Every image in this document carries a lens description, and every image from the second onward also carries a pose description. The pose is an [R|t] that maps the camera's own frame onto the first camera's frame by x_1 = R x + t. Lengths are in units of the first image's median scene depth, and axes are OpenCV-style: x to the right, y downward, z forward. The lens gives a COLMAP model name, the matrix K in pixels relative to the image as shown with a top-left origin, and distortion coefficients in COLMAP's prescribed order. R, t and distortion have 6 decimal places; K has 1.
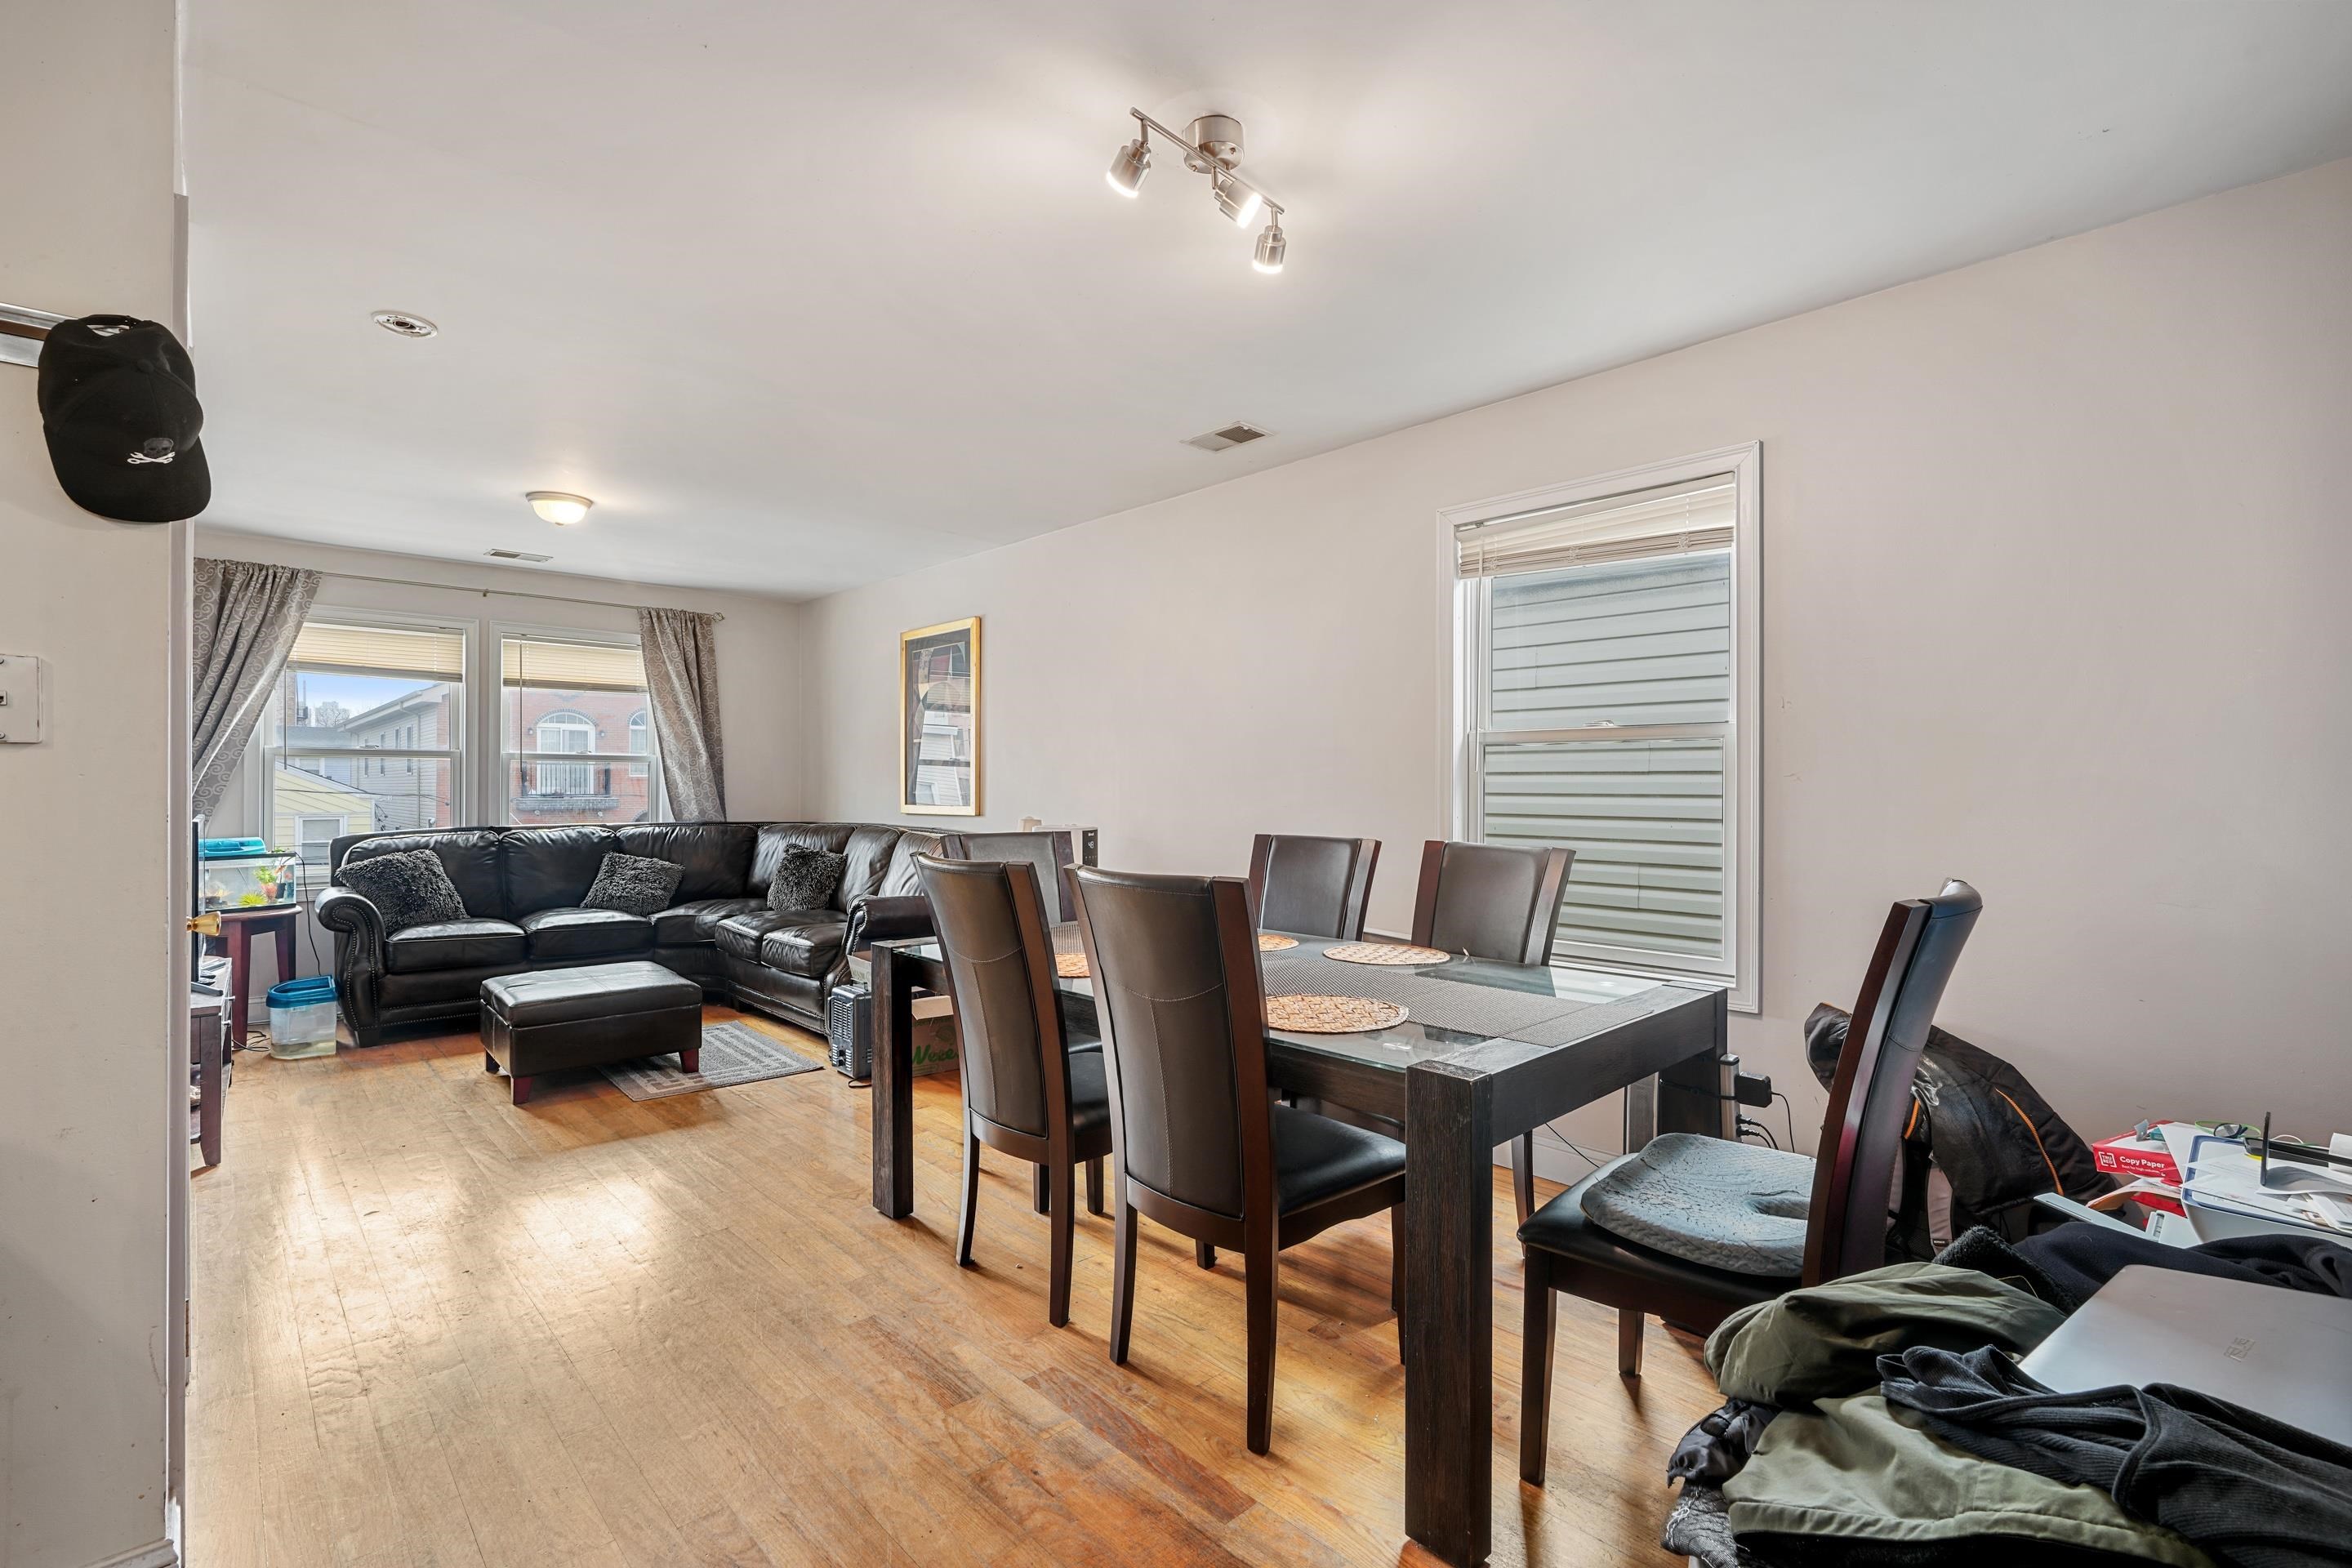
lens RADIAL K [[1049.6, 0, 1174.2], [0, 1049.6, 787.6], [0, 0, 1]] dist [0.002563, 0.000547]
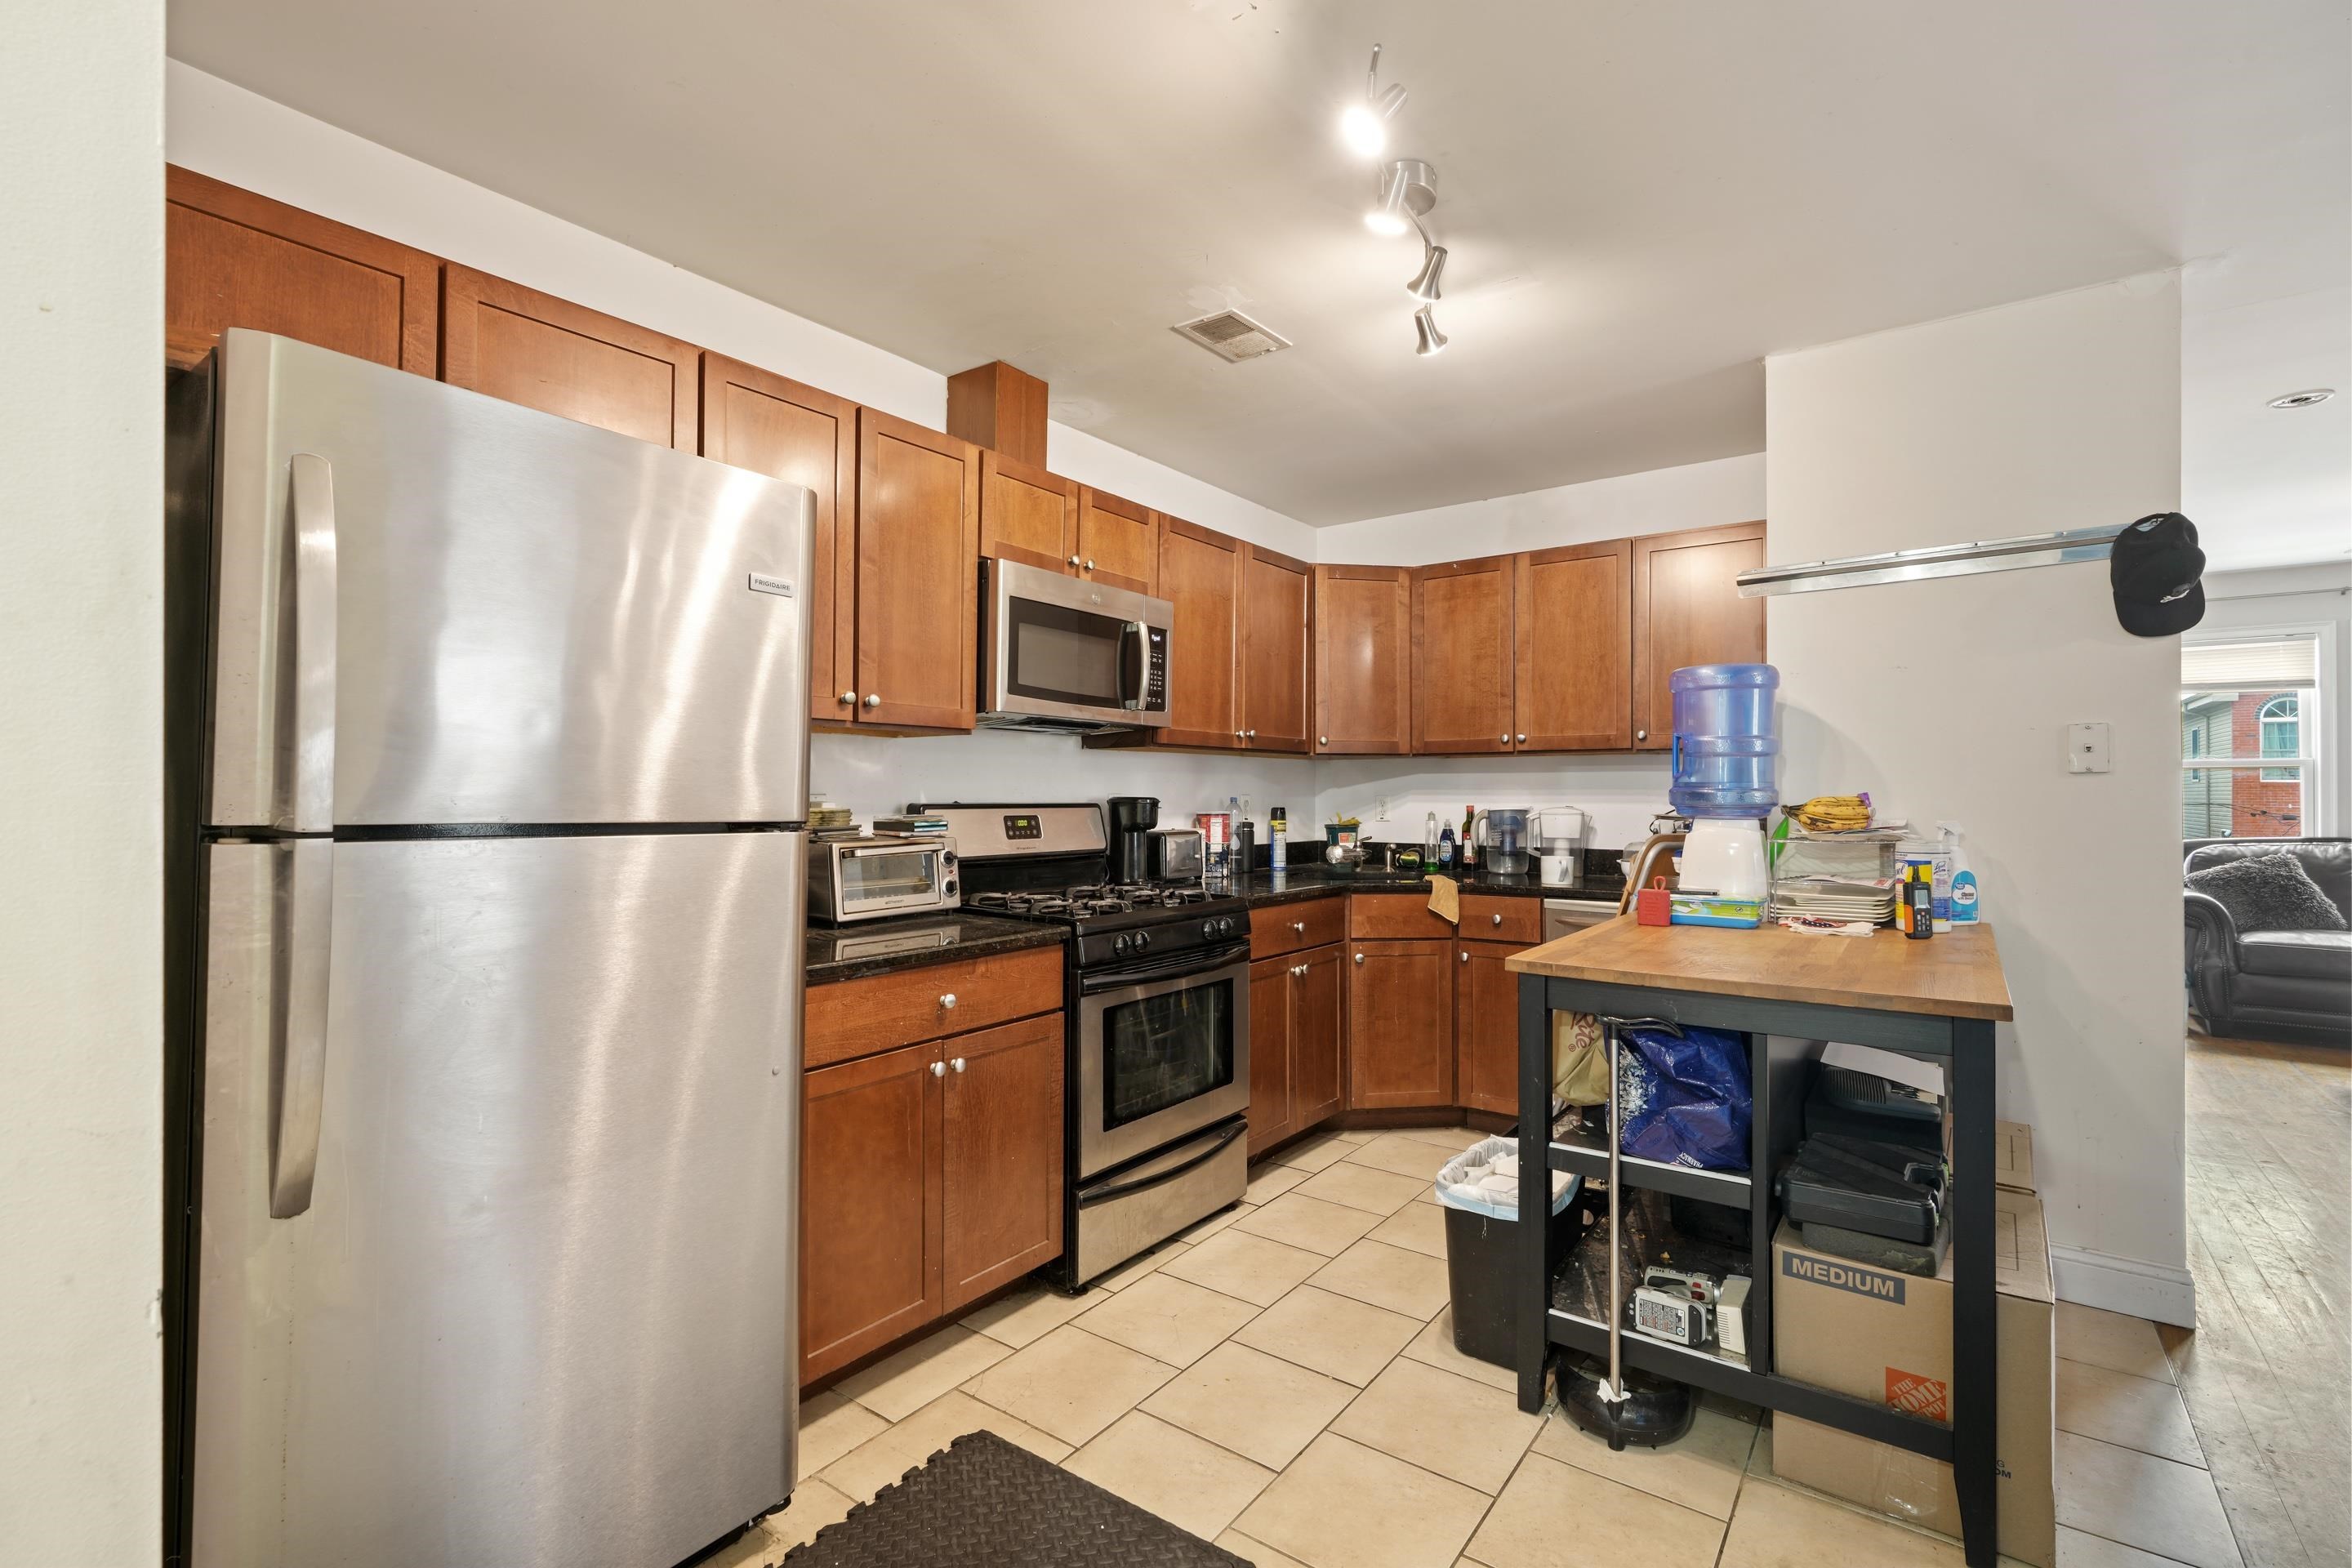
lens RADIAL K [[1049.6, 0, 1173.2], [0, 1049.6, 786.7], [0, 0, 1]] dist [0.002563, 0.000547]
pose [[0.175911, -0.007039, -0.984381, 0.110735], [-0.002398, 0.999968, -0.007579, 0.000073], [0.984403, 0.003694, 0.175888, -0.248137]]
